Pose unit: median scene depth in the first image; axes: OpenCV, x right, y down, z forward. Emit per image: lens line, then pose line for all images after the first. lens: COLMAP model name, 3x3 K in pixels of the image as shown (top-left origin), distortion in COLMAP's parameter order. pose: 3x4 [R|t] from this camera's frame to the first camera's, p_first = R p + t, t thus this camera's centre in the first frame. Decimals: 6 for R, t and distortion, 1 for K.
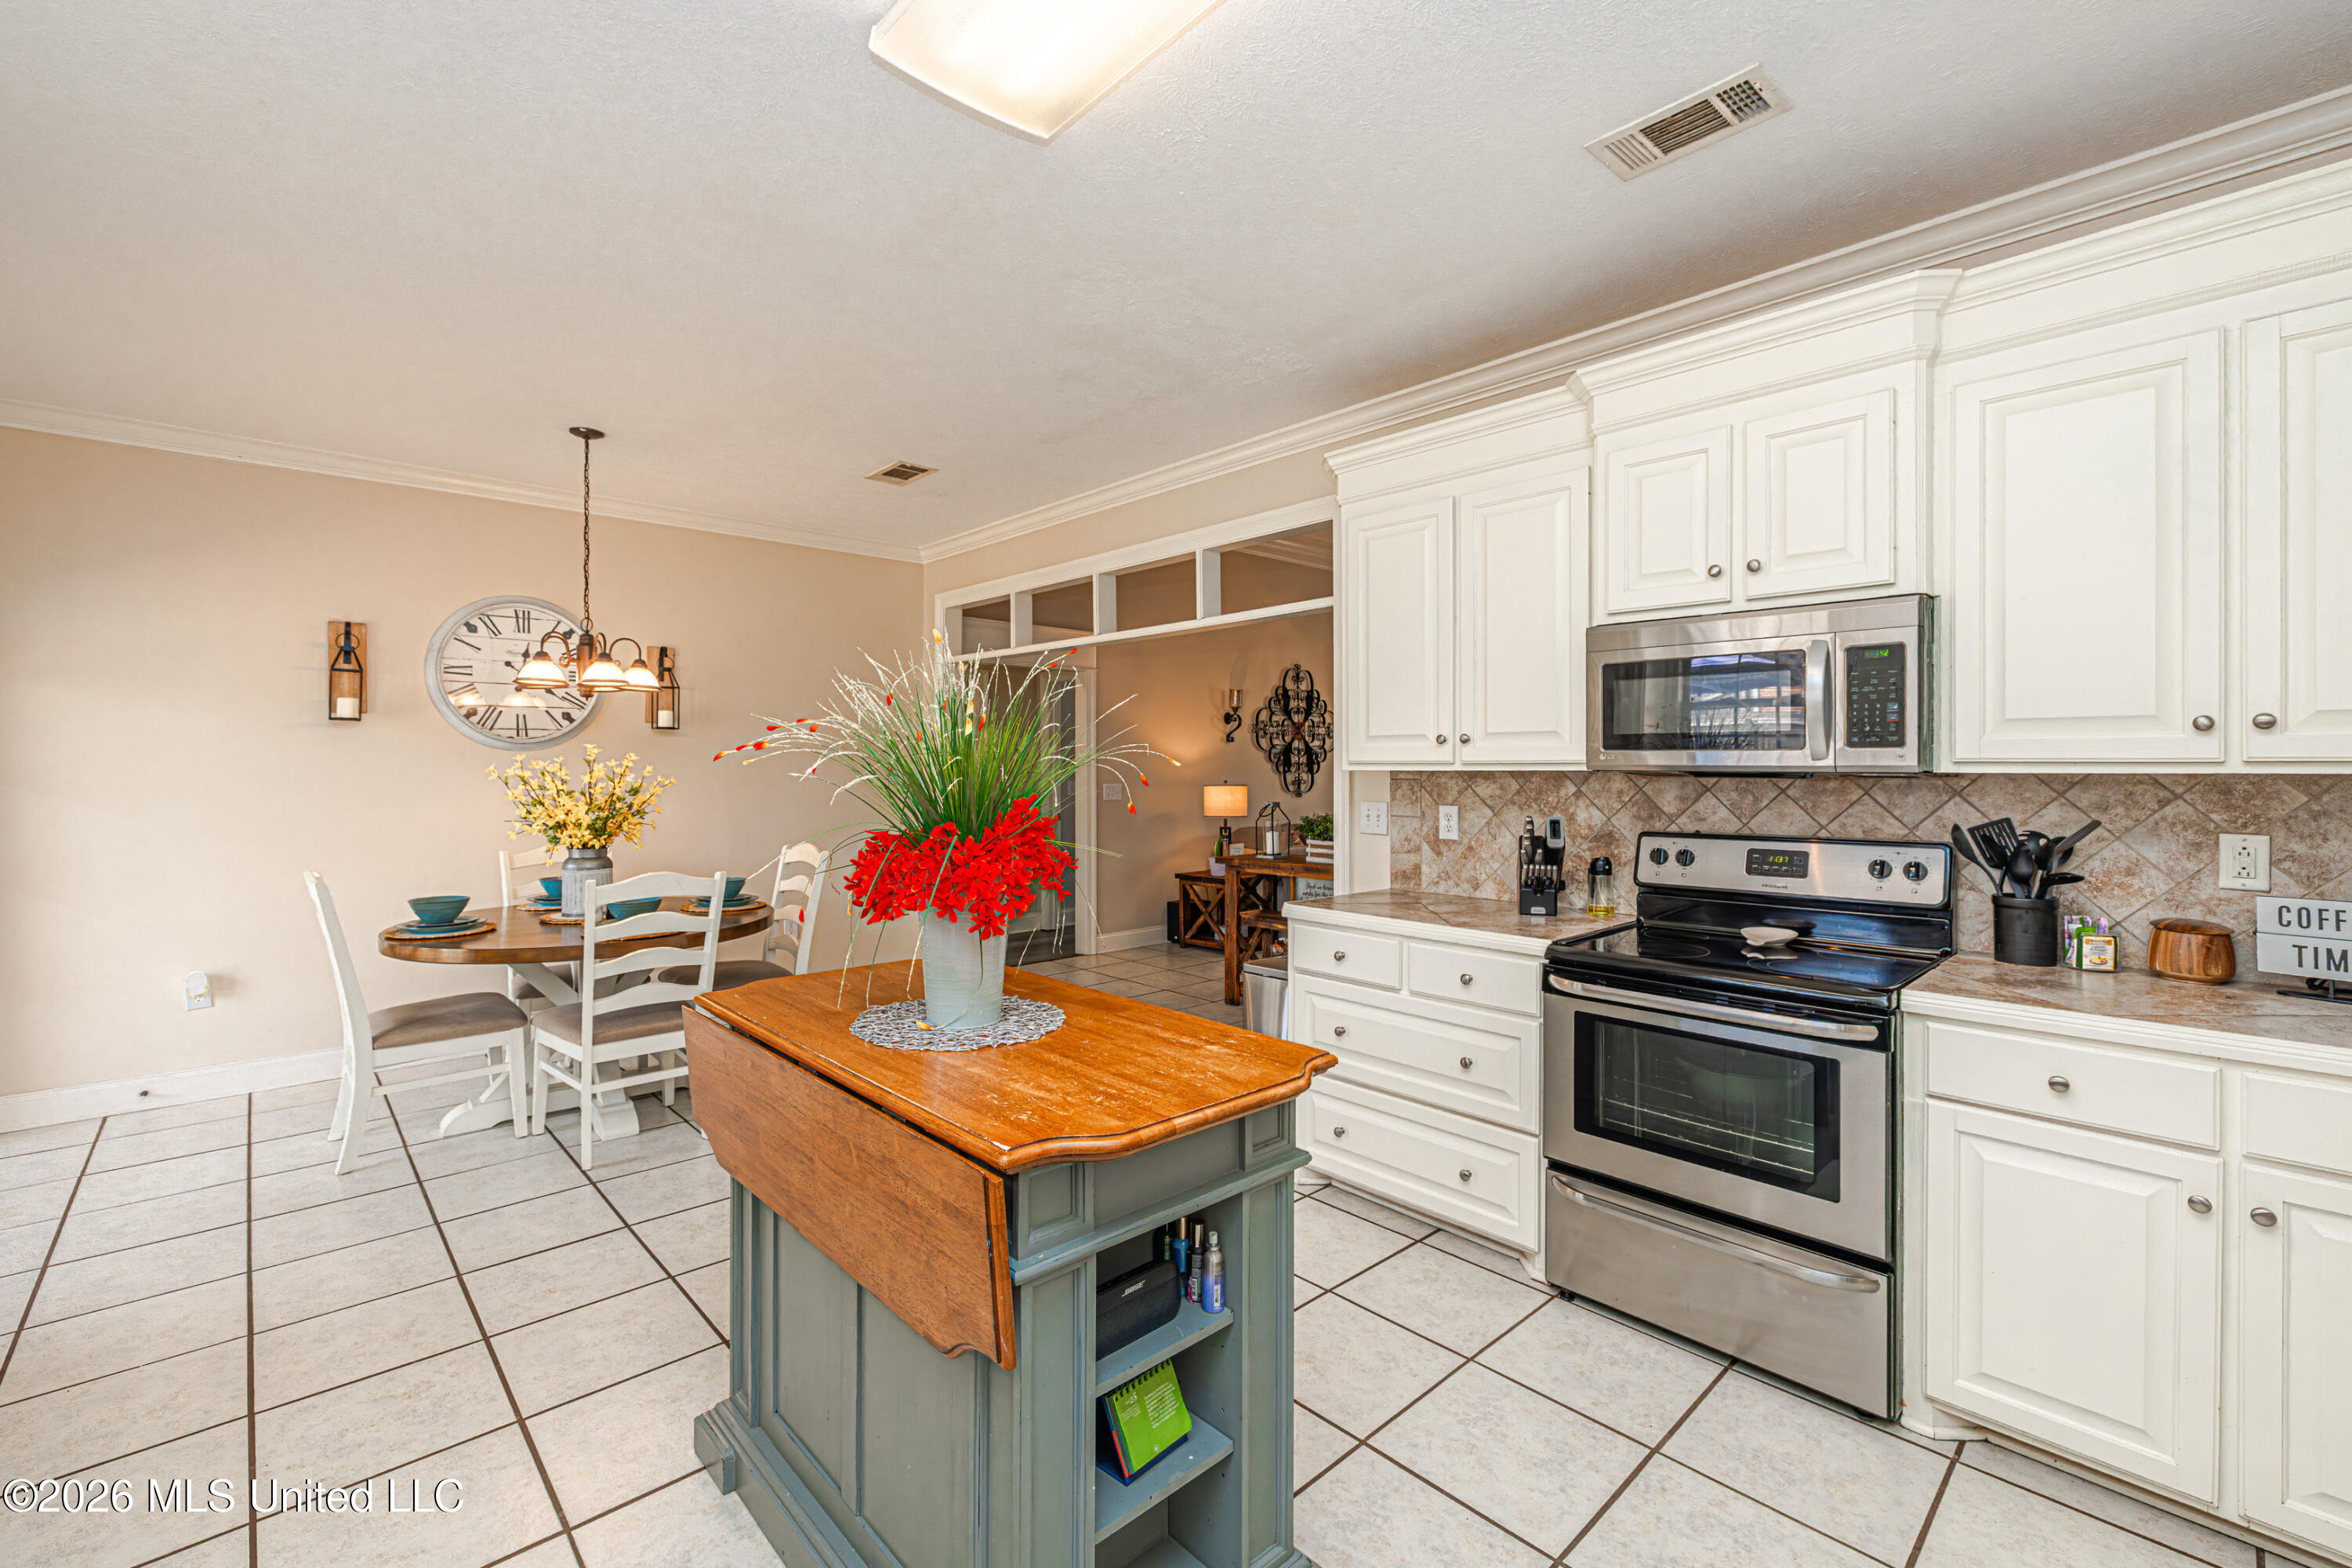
lens RADIAL K [[996.8, 0, 1208.5], [0, 996.8, 759.0], [0, 0, 1]] dist [0.014140, -0.000048]
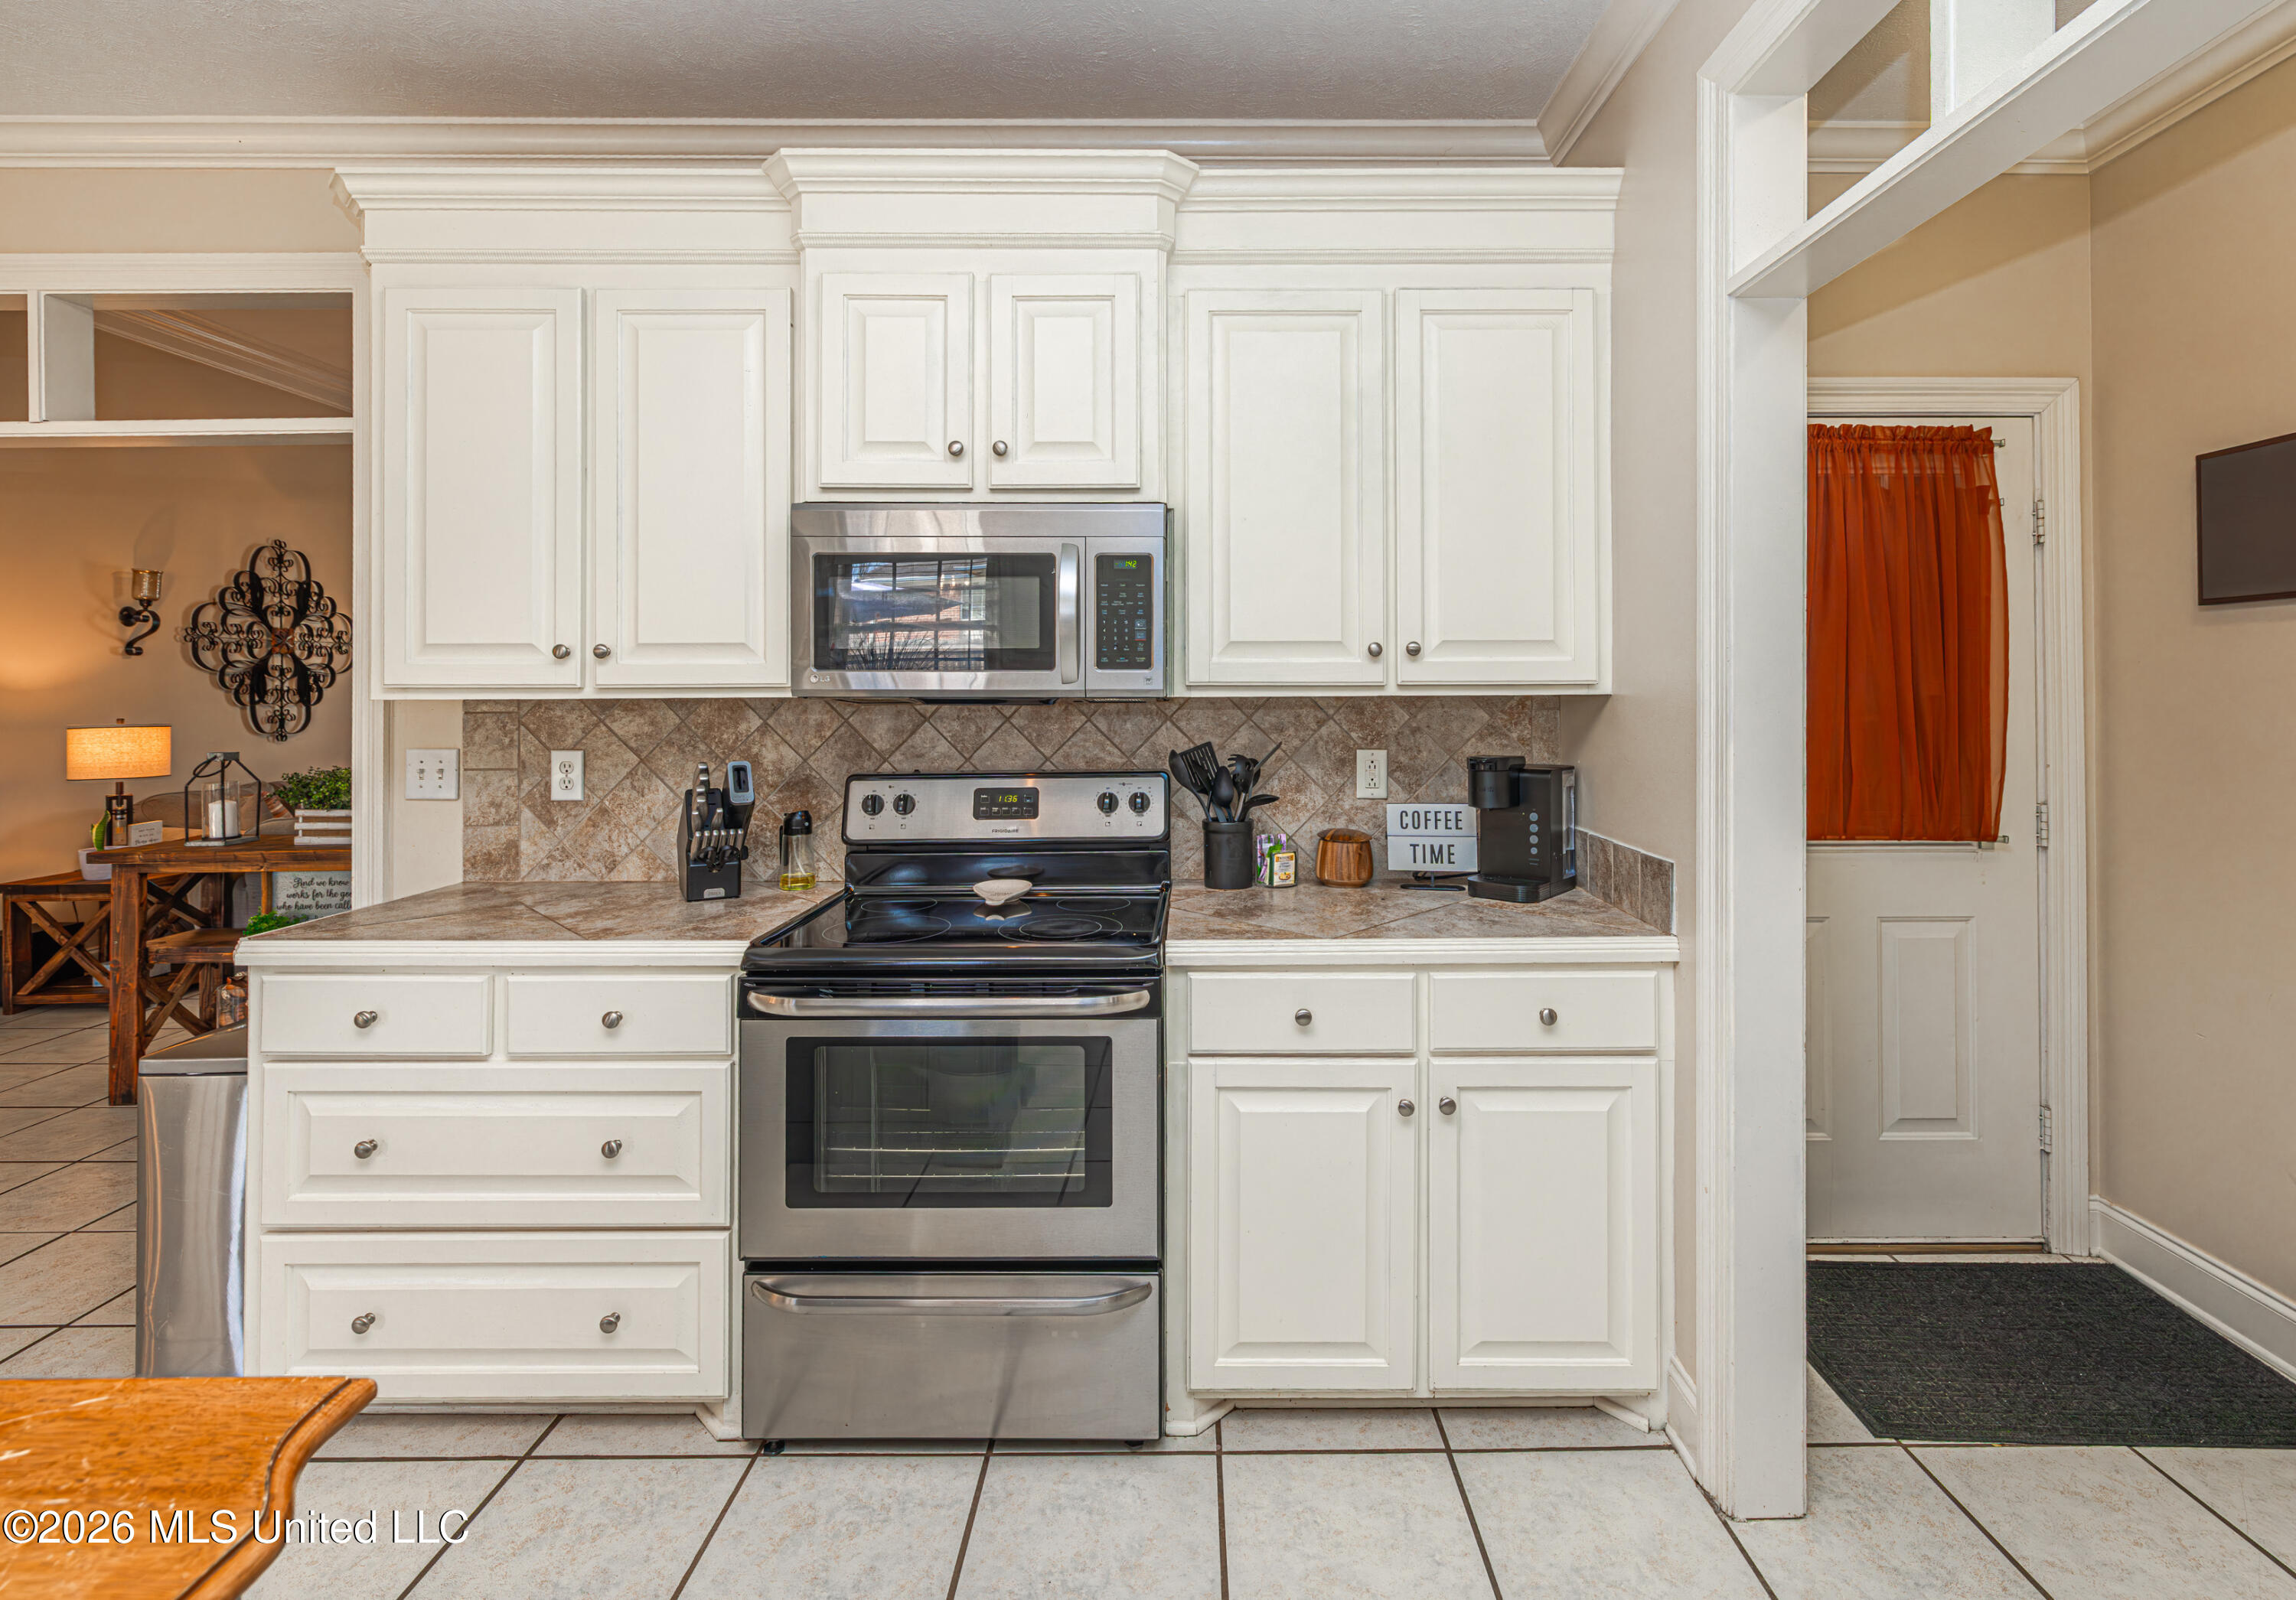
lens RADIAL K [[1051.5, 0, 1195.9], [0, 1051.5, 681.4], [0, 0, 1]] dist [-0.003436, 0.000681]
pose [[0.692808, 0.004446, 0.721109, 0.029260], [-0.001581, 0.999988, -0.004647, 0.003097], [-0.721121, 0.002079, 0.692807, 0.267177]]
